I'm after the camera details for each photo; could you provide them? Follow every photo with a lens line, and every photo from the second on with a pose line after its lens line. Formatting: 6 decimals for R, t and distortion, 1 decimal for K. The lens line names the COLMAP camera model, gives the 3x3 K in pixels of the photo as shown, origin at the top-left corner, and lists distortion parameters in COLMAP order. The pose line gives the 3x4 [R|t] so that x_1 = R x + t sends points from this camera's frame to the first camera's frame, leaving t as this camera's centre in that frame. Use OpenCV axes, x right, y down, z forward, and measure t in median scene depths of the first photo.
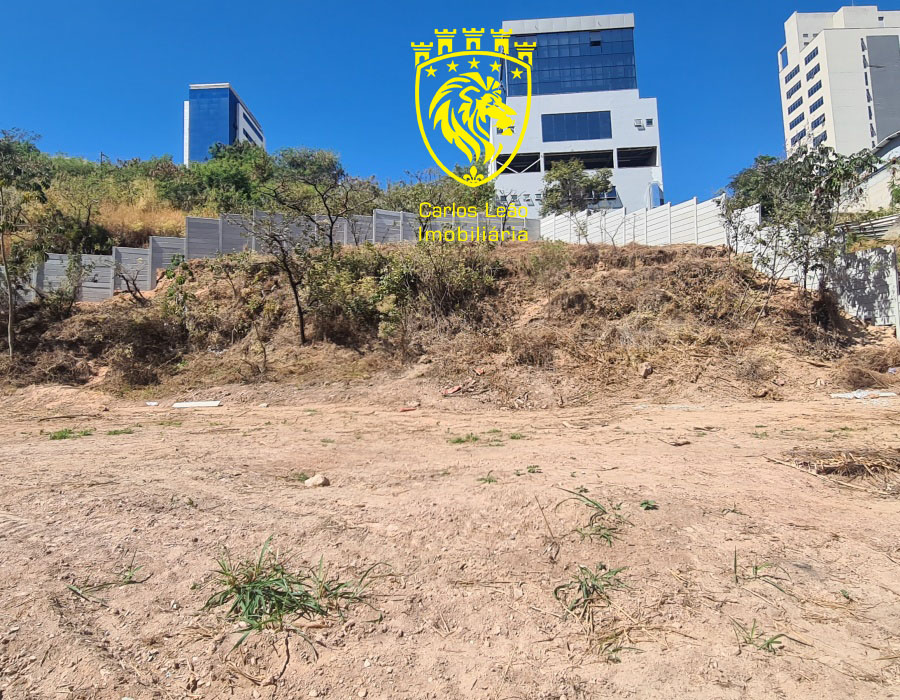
lens RADIAL K [[637.5, 0, 445.5], [0, 637.5, 343.2], [0, 0, 1]] dist [-0.000485, -0.001075]
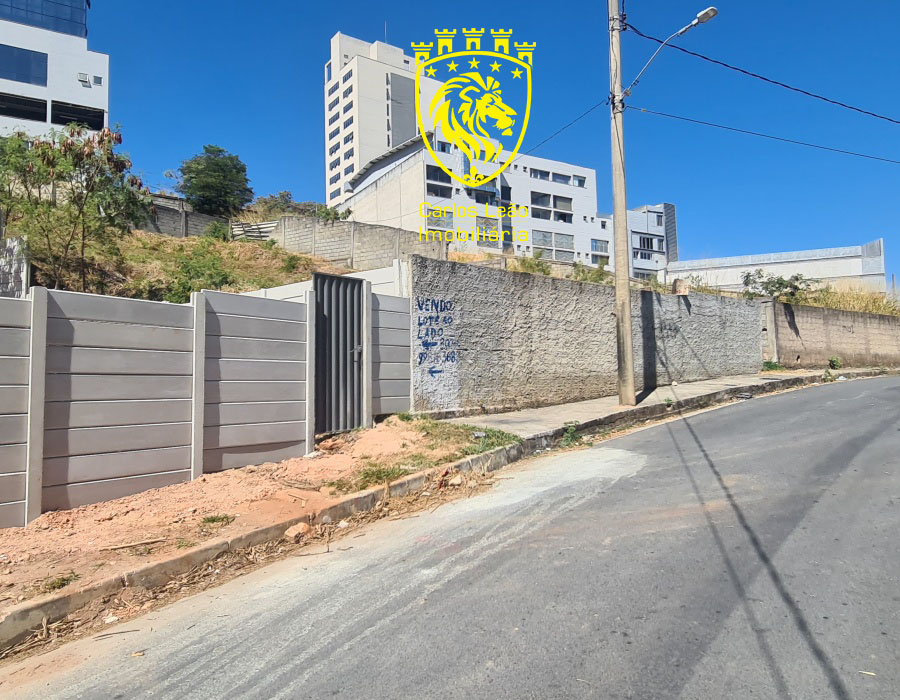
lens RADIAL K [[637.5, 0, 446.6], [0, 637.5, 340.9], [0, 0, 1]] dist [-0.000485, -0.001075]
pose [[0.821668, 0.053932, 0.567409, 0.642219], [-0.063144, 0.997999, -0.003421, -0.042095], [-0.566458, -0.033018, 0.823429, -0.023998]]
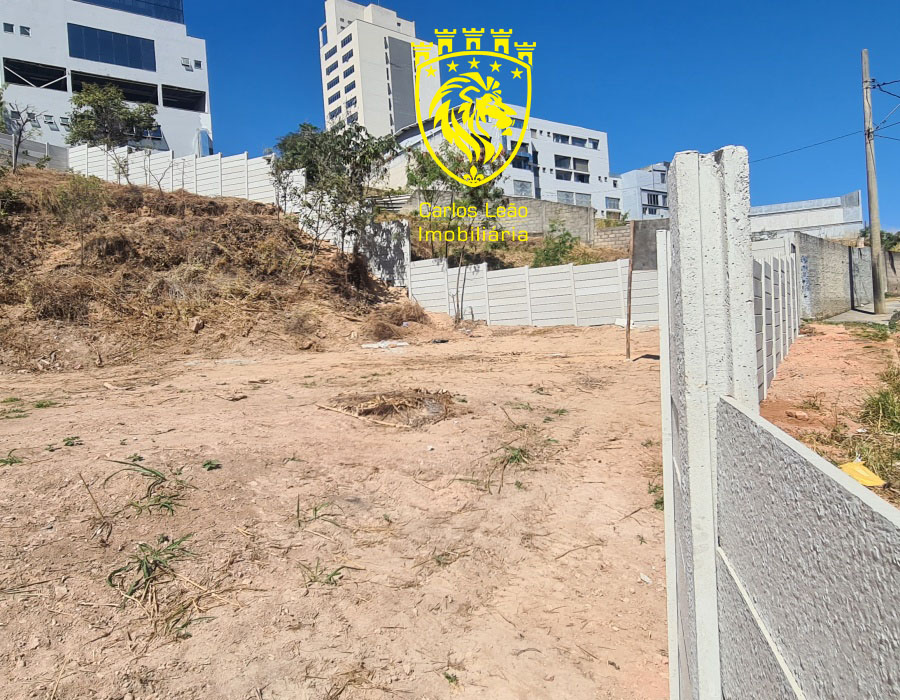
lens RADIAL K [[637.5, 0, 445.2], [0, 637.5, 340.7], [0, 0, 1]] dist [-0.000485, -0.001075]
pose [[0.776358, -0.018919, 0.630008, -0.003380], [-0.023924, 0.997945, 0.059449, -0.000018], [-0.629838, -0.061226, 0.774310, 0.010882]]
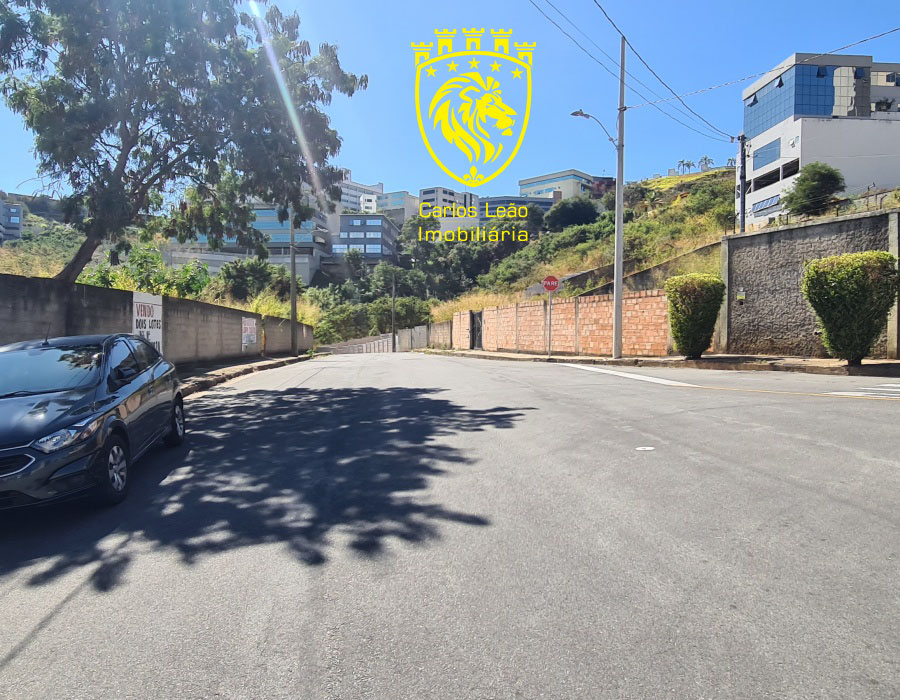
lens RADIAL K [[637.5, 0, 444.0], [0, 637.5, 346.6], [0, 0, 1]] dist [-0.000485, -0.001075]
pose [[0.111382, 0.049858, -0.992526, 4.298883], [0.096931, 0.993433, 0.060781, -0.192429], [0.989039, -0.102976, 0.105818, 0.242087]]
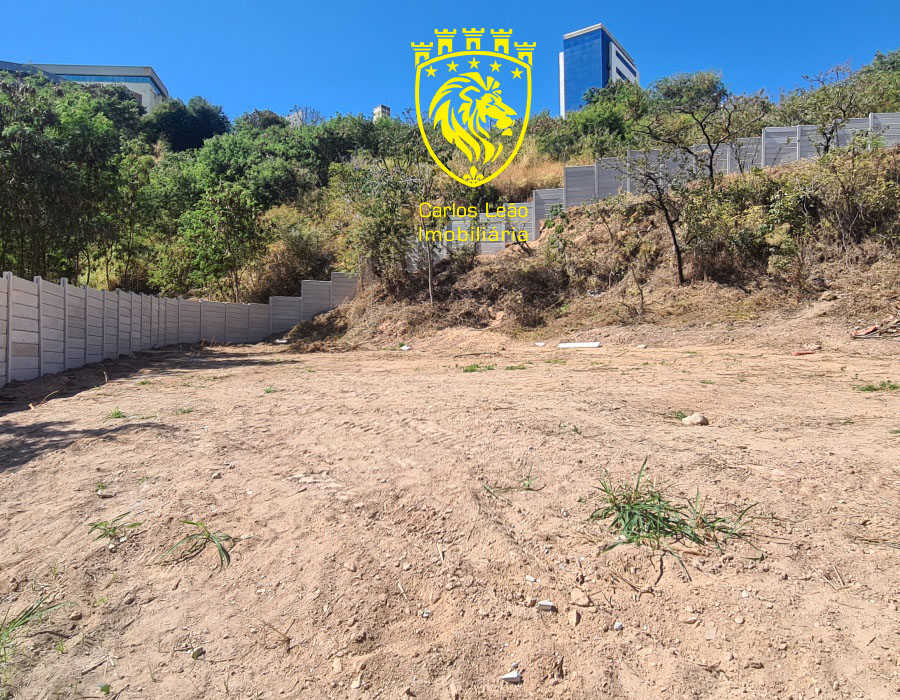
lens RADIAL K [[637.5, 0, 449.5], [0, 637.5, 345.6], [0, 0, 1]] dist [-0.000485, -0.001075]
pose [[0.841901, 0.008499, -0.539565, 0.003814], [0.041982, 0.995814, 0.081191, 0.001258], [0.537997, -0.091007, 0.838020, -0.009738]]
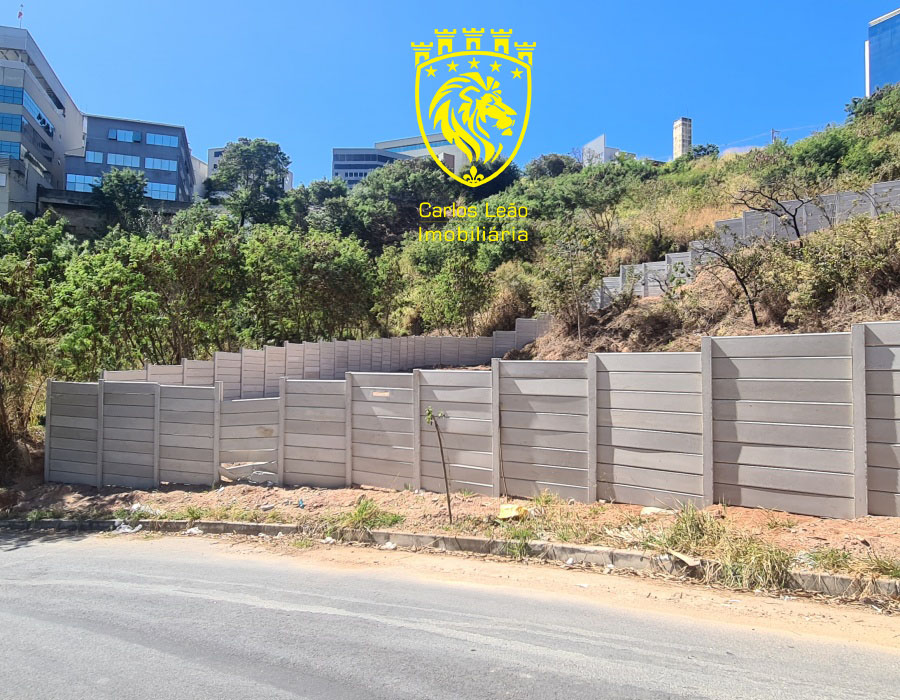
lens RADIAL K [[637.5, 0, 449.5], [0, 637.5, 350.2], [0, 0, 1]] dist [-0.000485, -0.001075]
pose [[0.487763, 0.005252, -0.872960, 0.620733], [0.064996, 0.996988, 0.042315, -0.049249], [0.870553, -0.077379, 0.485952, -0.111880]]
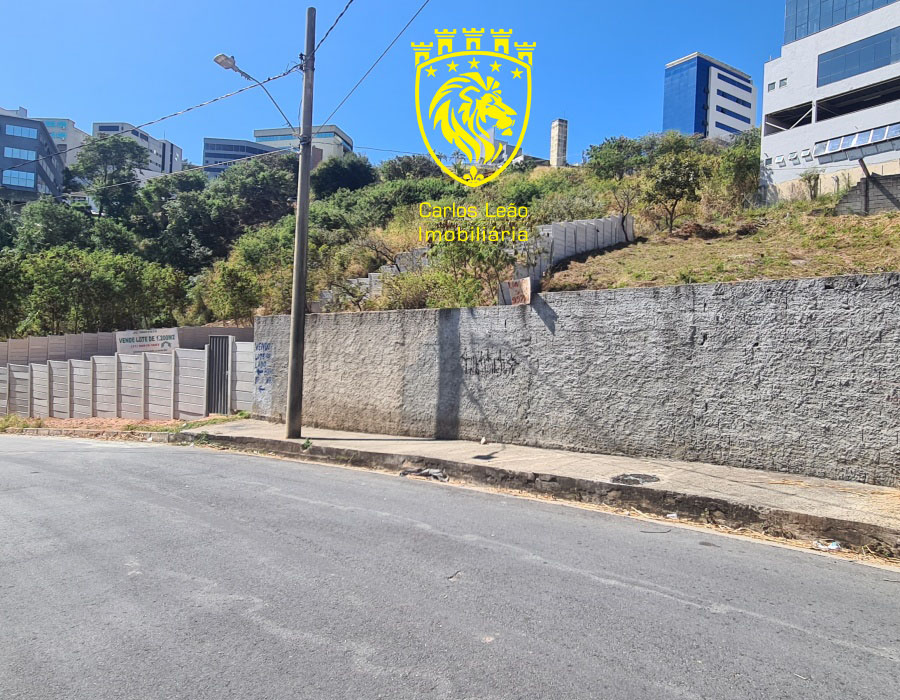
lens RADIAL K [[637.5, 0, 448.5], [0, 637.5, 346.4], [0, 0, 1]] dist [-0.000485, -0.001075]
pose [[0.582385, 0.051852, -0.811258, 1.623104], [0.028166, 0.996077, 0.083885, -0.125175], [0.812425, -0.071704, 0.578640, 0.120408]]
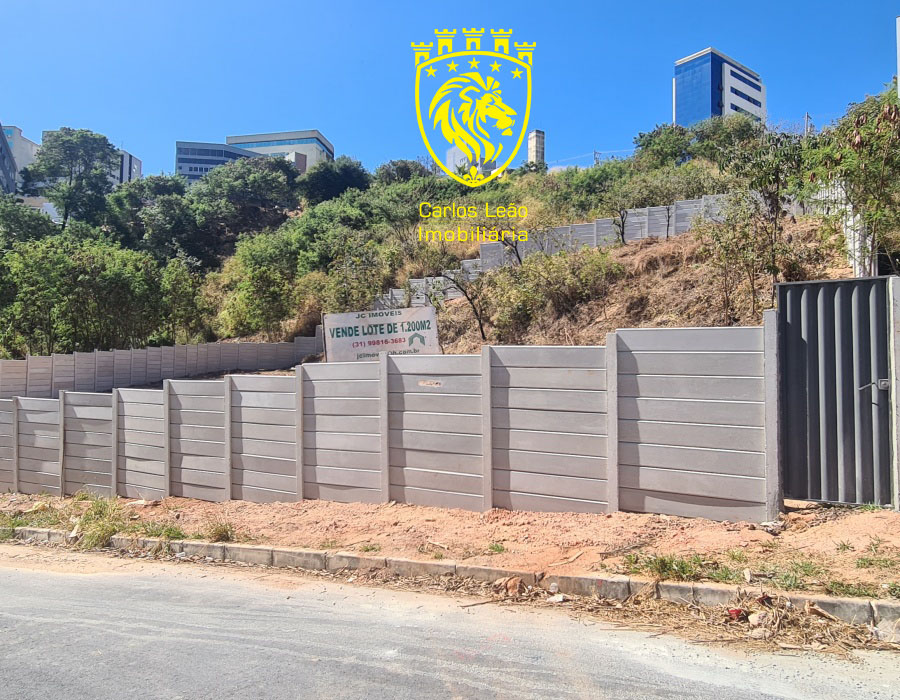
lens RADIAL K [[637.5, 0, 448.7], [0, 637.5, 347.9], [0, 0, 1]] dist [-0.000485, -0.001075]
pose [[0.641262, 0.009717, -0.767261, 0.920709], [0.052422, 0.997029, 0.056440, -0.075073], [0.765529, -0.076414, 0.638847, 0.037591]]
